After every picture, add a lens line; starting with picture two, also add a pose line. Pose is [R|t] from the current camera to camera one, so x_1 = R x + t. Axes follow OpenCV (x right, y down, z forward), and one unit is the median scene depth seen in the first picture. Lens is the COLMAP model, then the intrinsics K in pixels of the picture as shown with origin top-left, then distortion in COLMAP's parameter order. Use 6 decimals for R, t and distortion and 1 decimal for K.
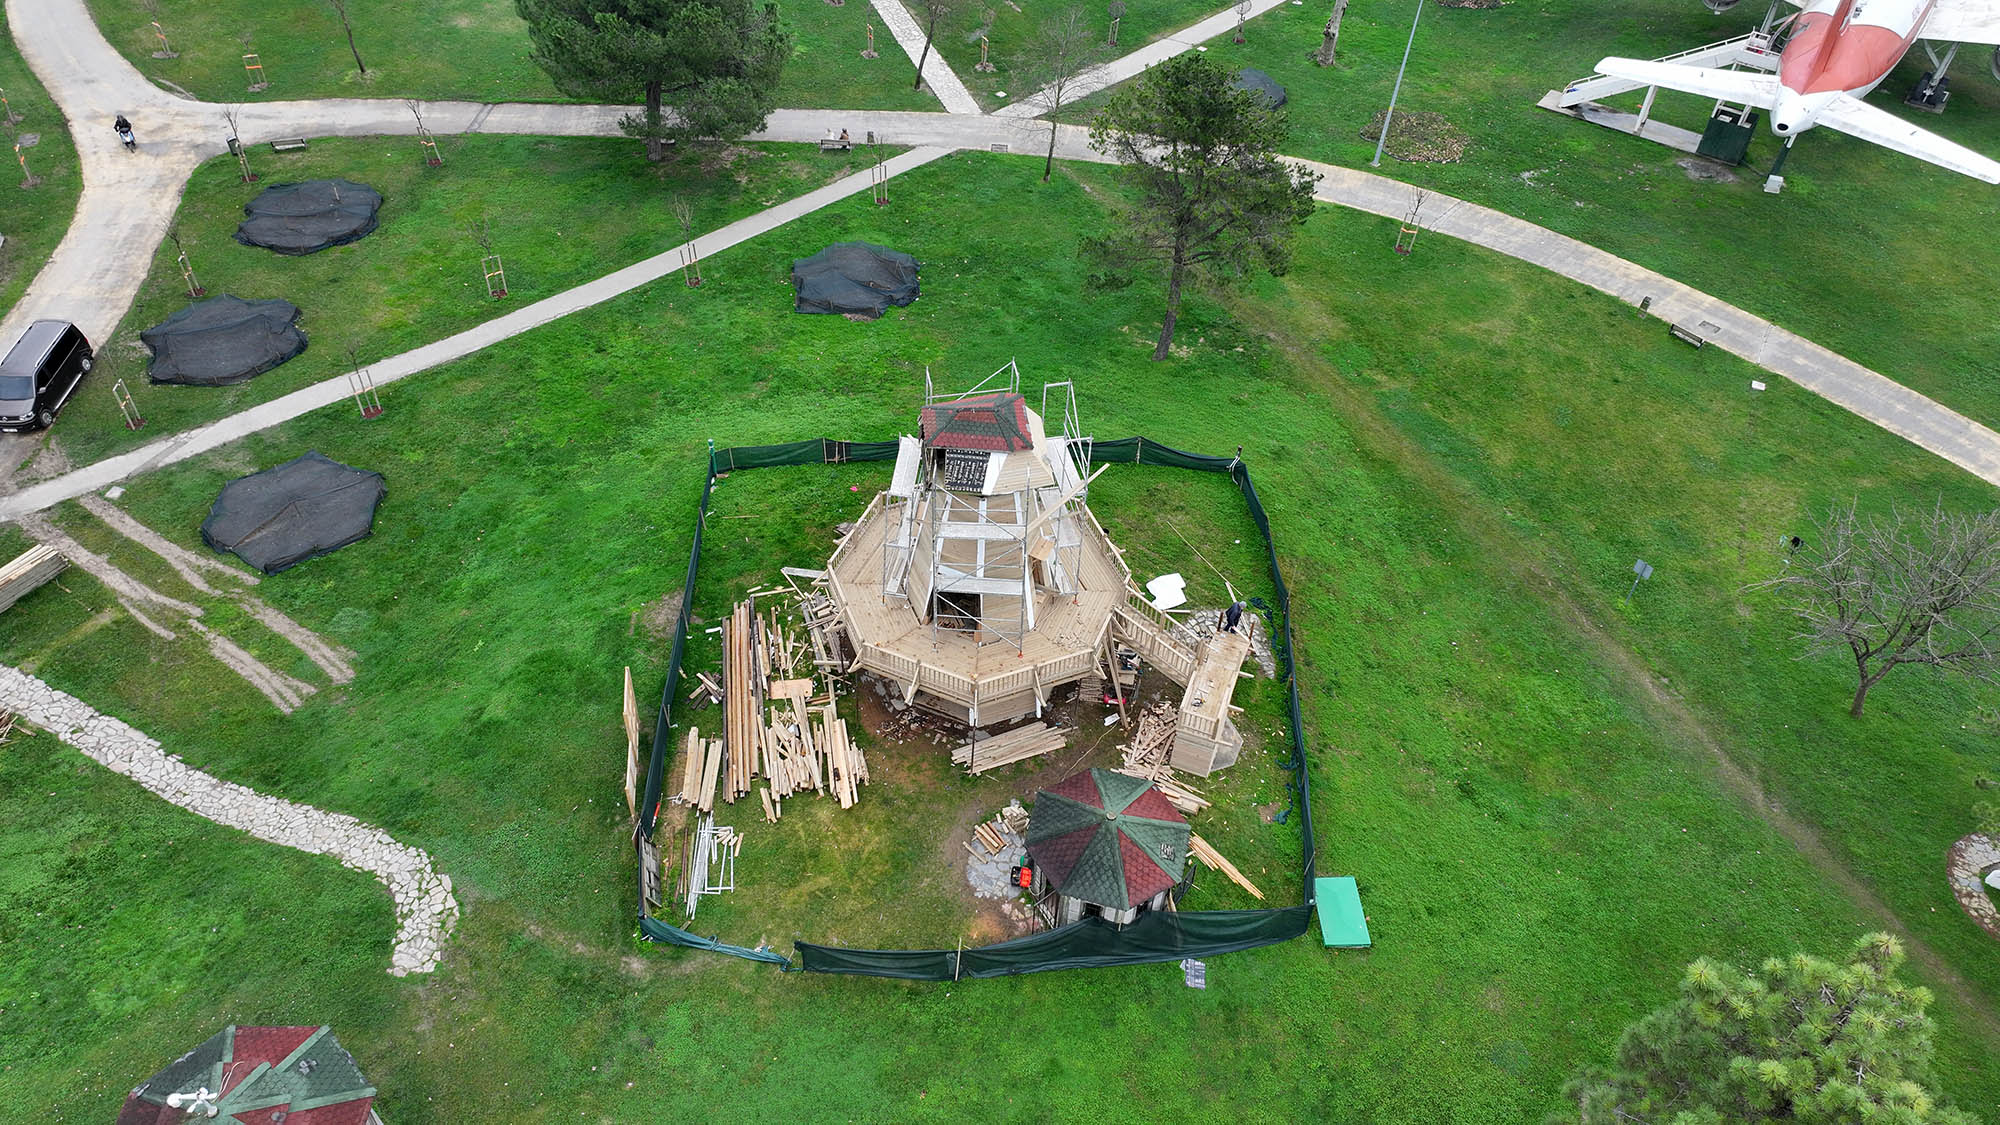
lens RADIAL K [[1399.4, 0, 1000.0], [0, 1399.4, 562.5], [0, 0, 1]] dist [0.004966, 0.000319]
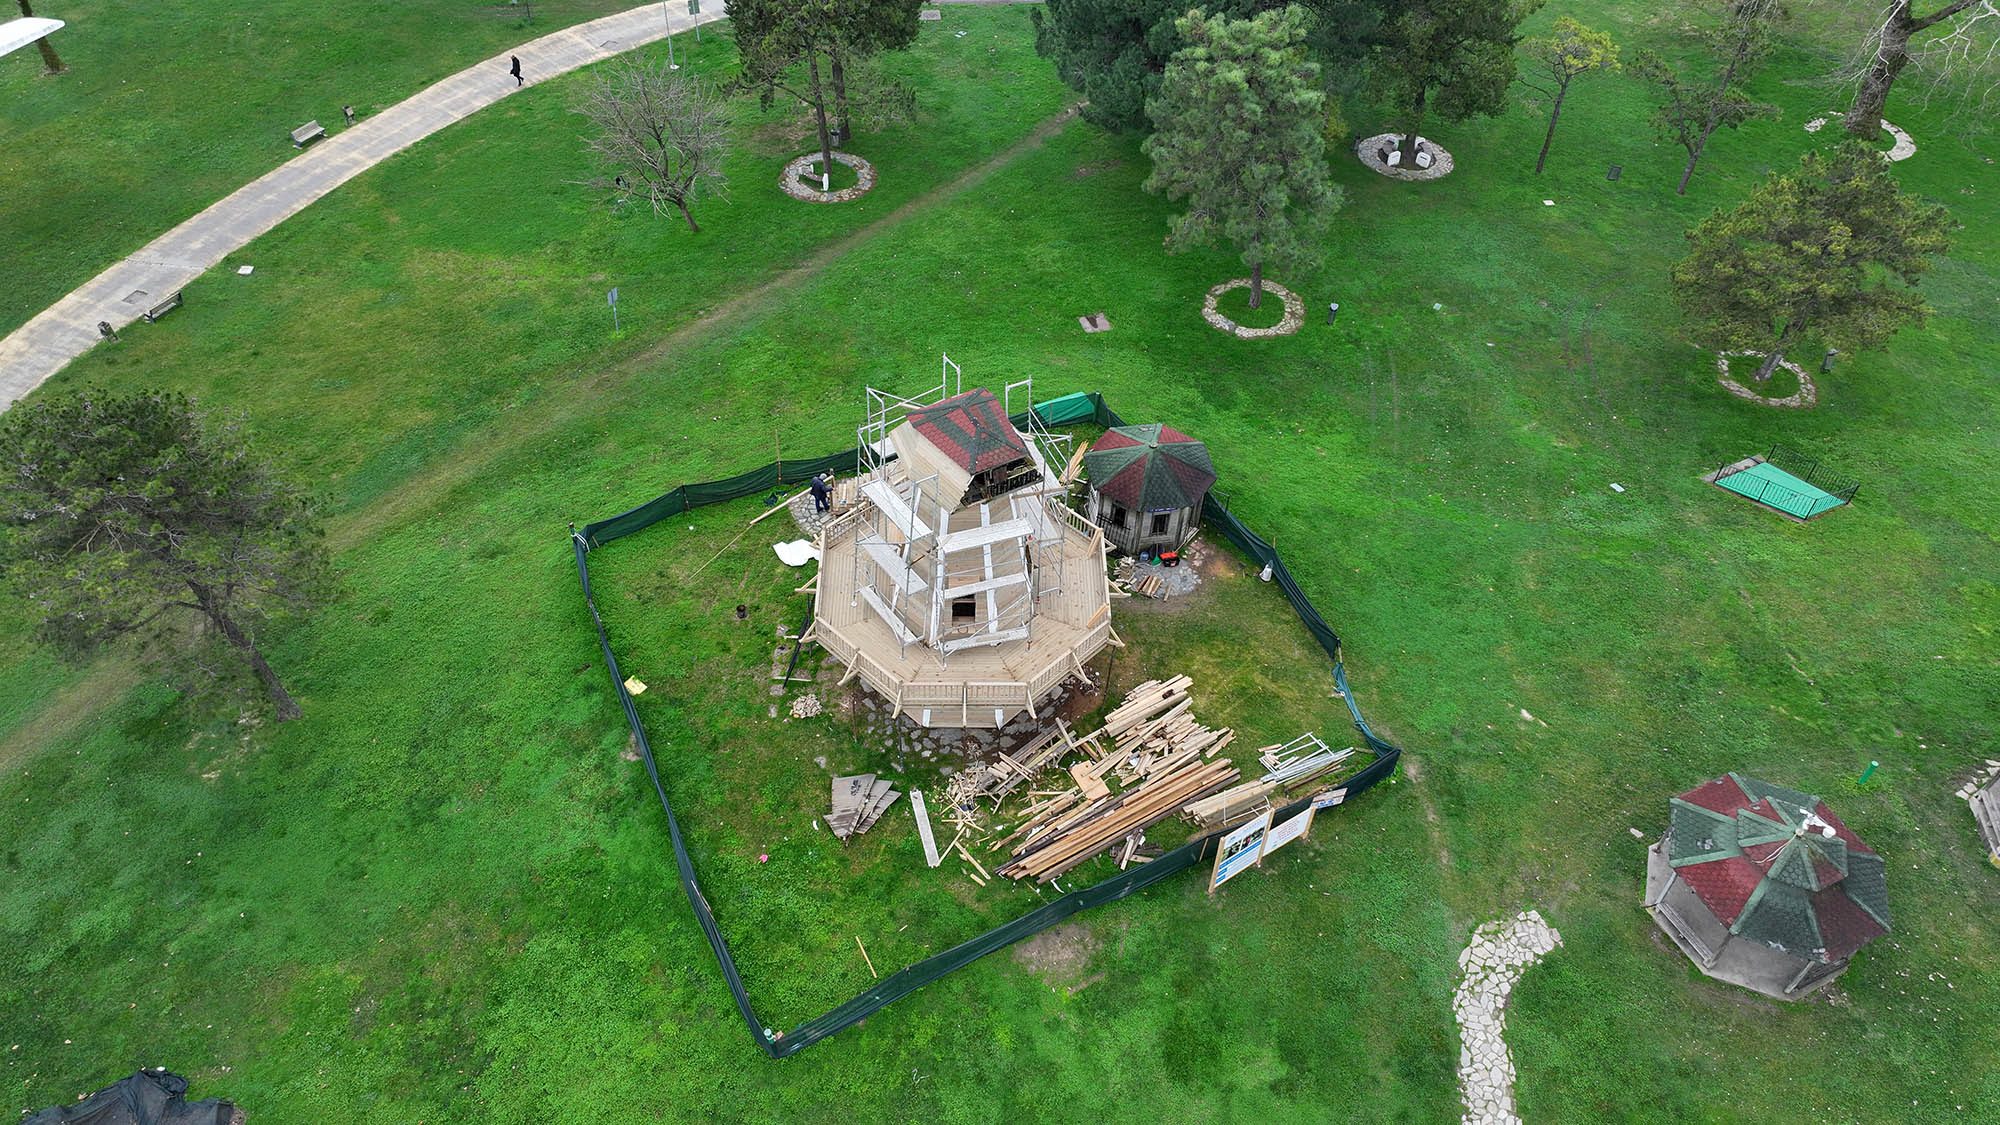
lens RADIAL K [[1399.4, 0, 1000.0], [0, 1399.4, 562.5], [0, 0, 1]] dist [0.004966, 0.000319]
pose [[-0.411093, -0.689500, 0.596315, -0.627505], [0.596267, 0.291423, 0.748023, -0.742605], [-0.689542, 0.663070, 0.291324, 0.725876]]
